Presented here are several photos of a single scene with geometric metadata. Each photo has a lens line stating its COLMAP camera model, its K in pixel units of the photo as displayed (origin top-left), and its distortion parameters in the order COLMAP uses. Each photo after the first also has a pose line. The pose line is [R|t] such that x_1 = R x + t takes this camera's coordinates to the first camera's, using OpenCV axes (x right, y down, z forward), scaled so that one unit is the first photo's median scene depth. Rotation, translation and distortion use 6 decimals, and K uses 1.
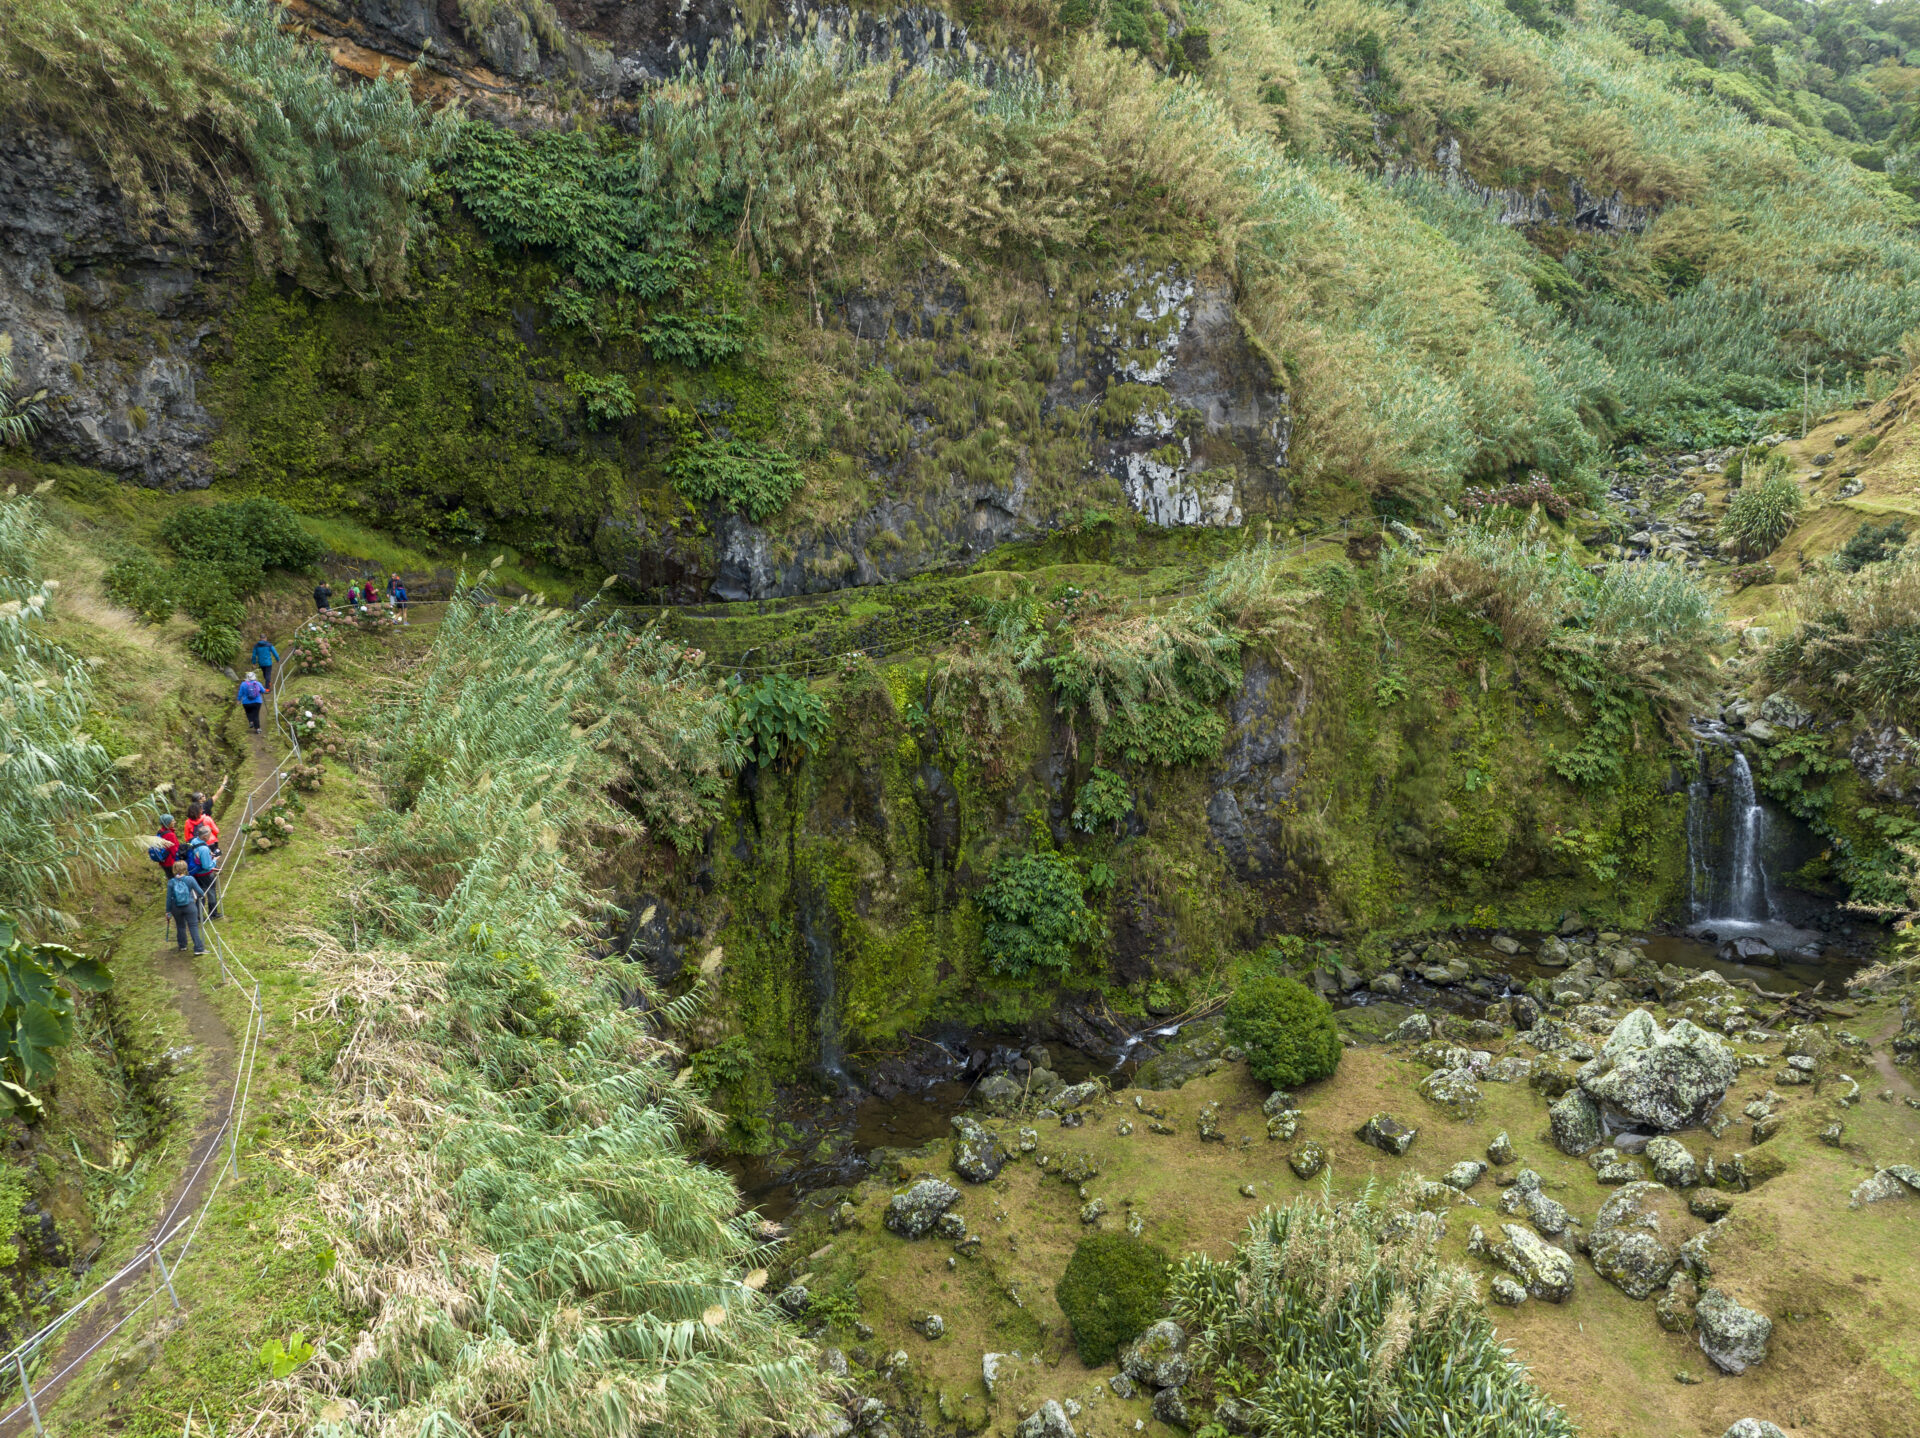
lens RADIAL K [[1366.0, 0, 961.5], [0, 1366.0, 708.6], [0, 0, 1]] dist [-0.052418, 0.023710]
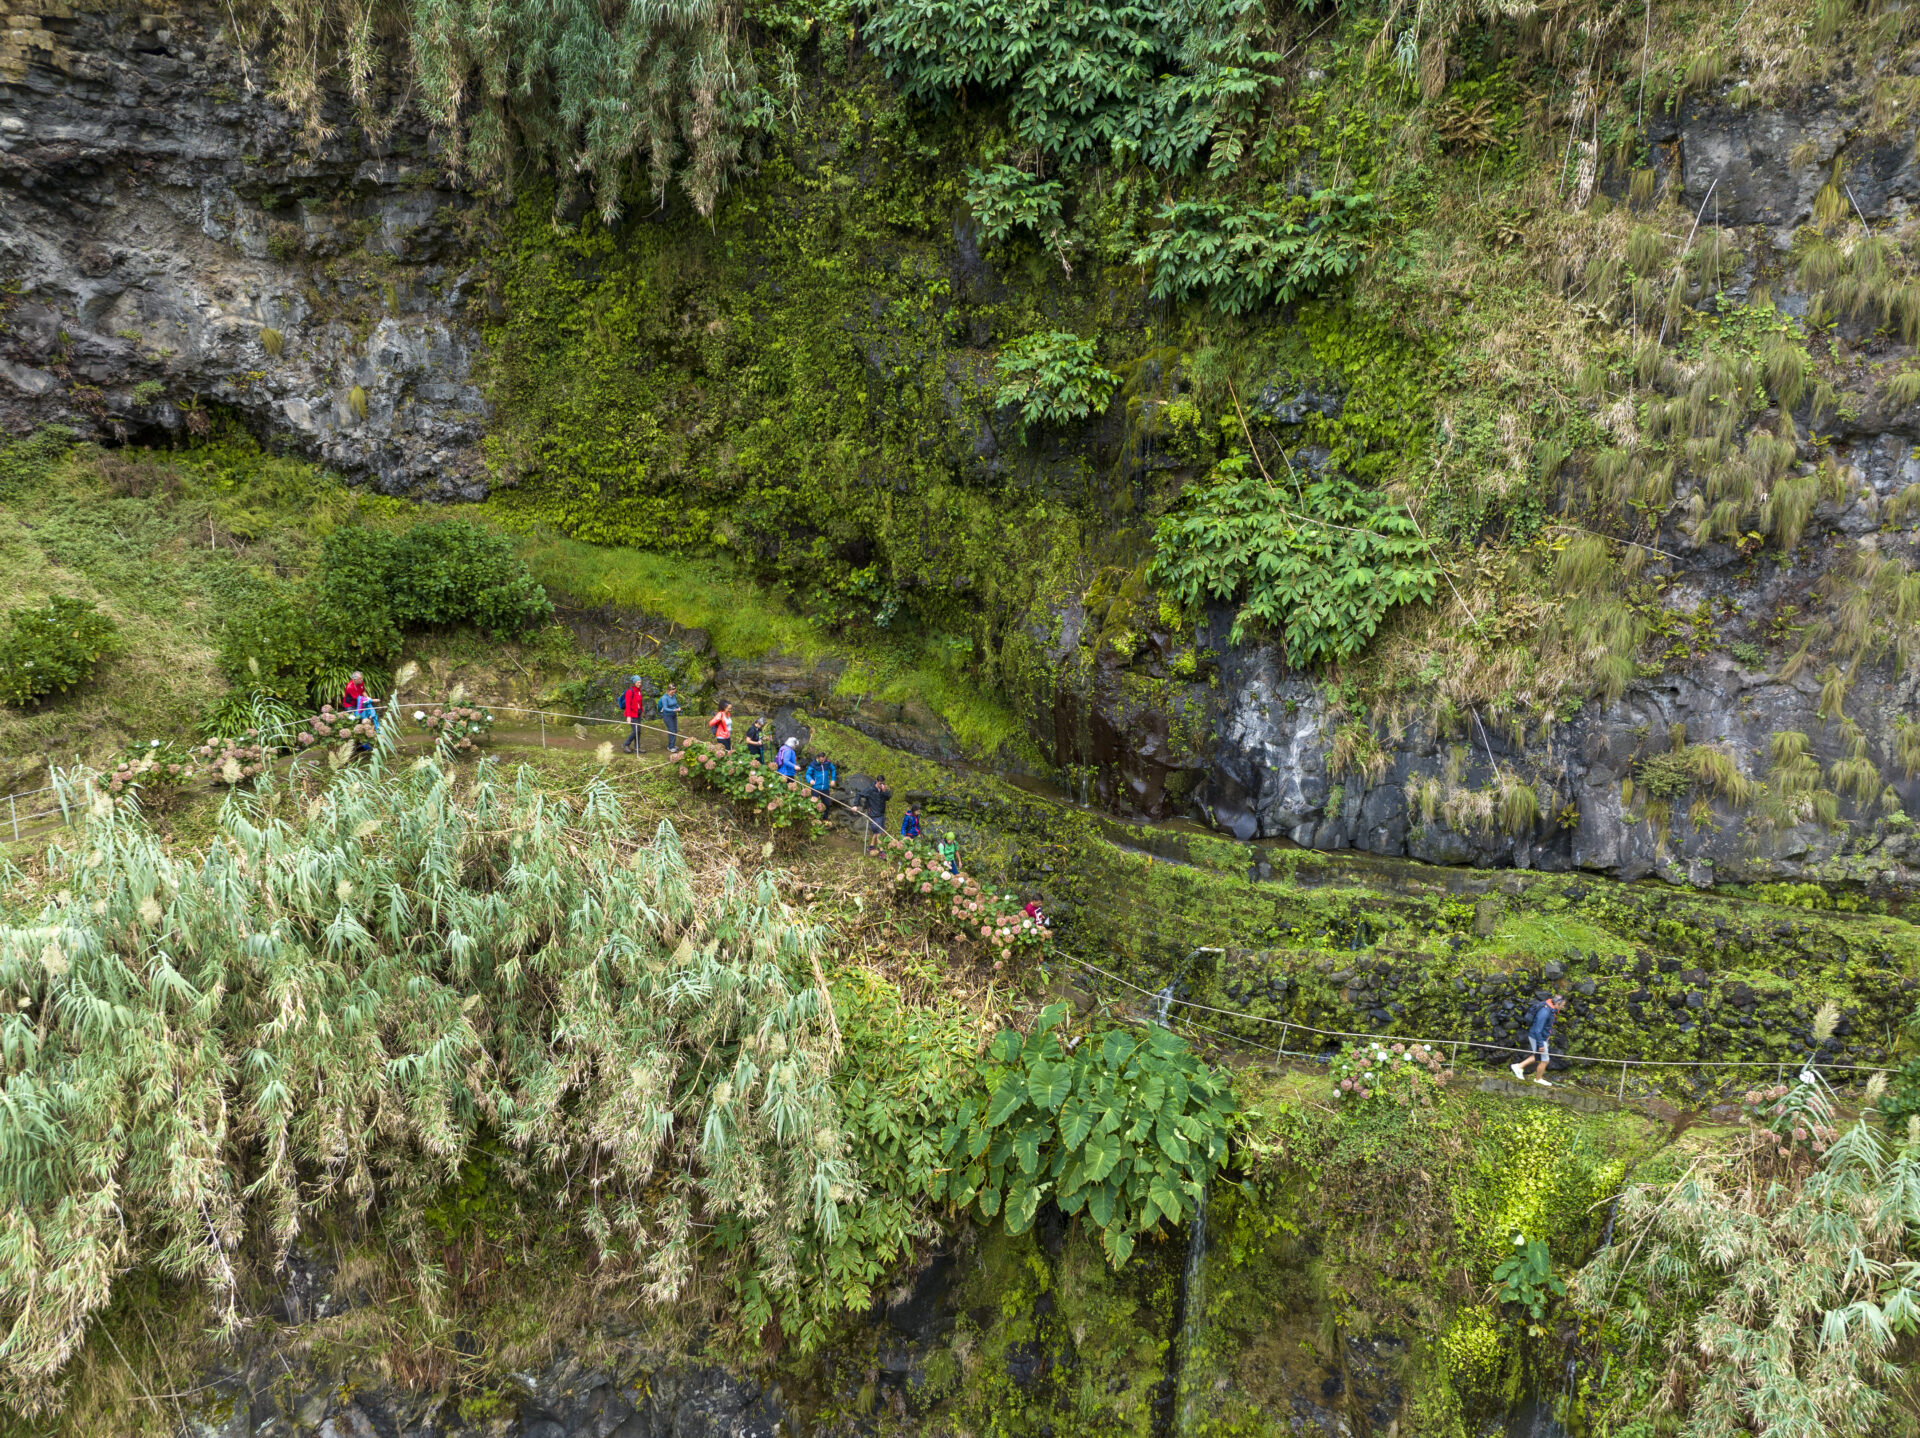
lens RADIAL K [[1366.0, 0, 956.2], [0, 1366.0, 716.5], [0, 0, 1]] dist [-0.052418, 0.023710]
pose [[0.504236, 0.202295, -0.839537, 0.145131], [-0.200035, 0.973095, 0.114333, -0.135313], [0.840078, 0.110286, 0.531136, 0.613062]]
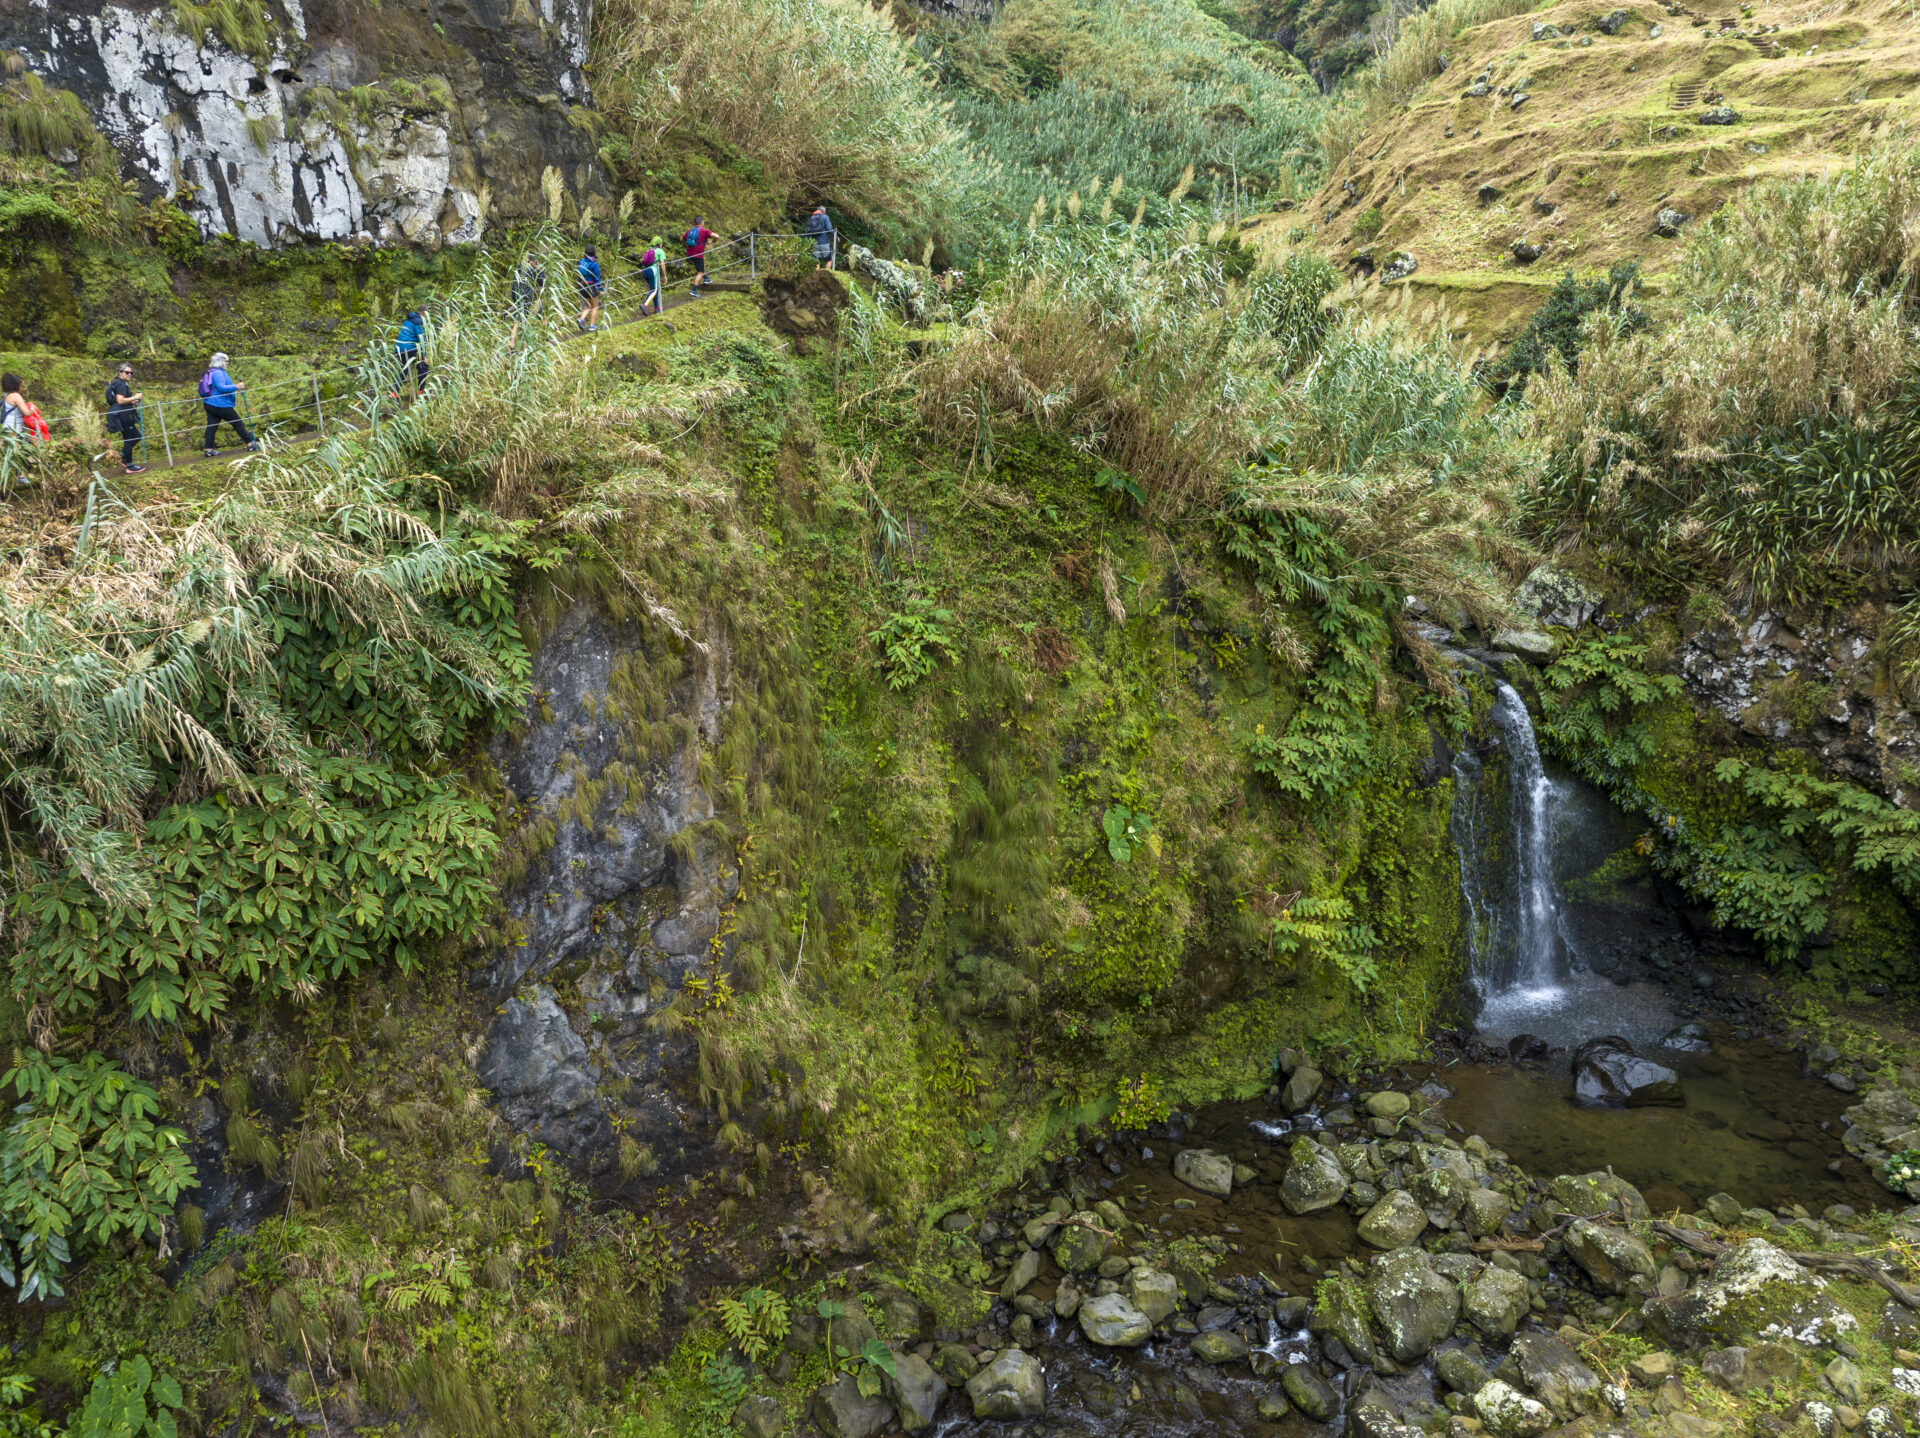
lens RADIAL K [[1366.0, 0, 963.2], [0, 1366.0, 712.0], [0, 0, 1]] dist [-0.052418, 0.023710]
pose [[0.881814, -0.135570, 0.451690, 0.145379], [0.103180, 0.990046, 0.095719, -0.031737], [-0.460171, -0.037801, 0.887025, 0.646463]]
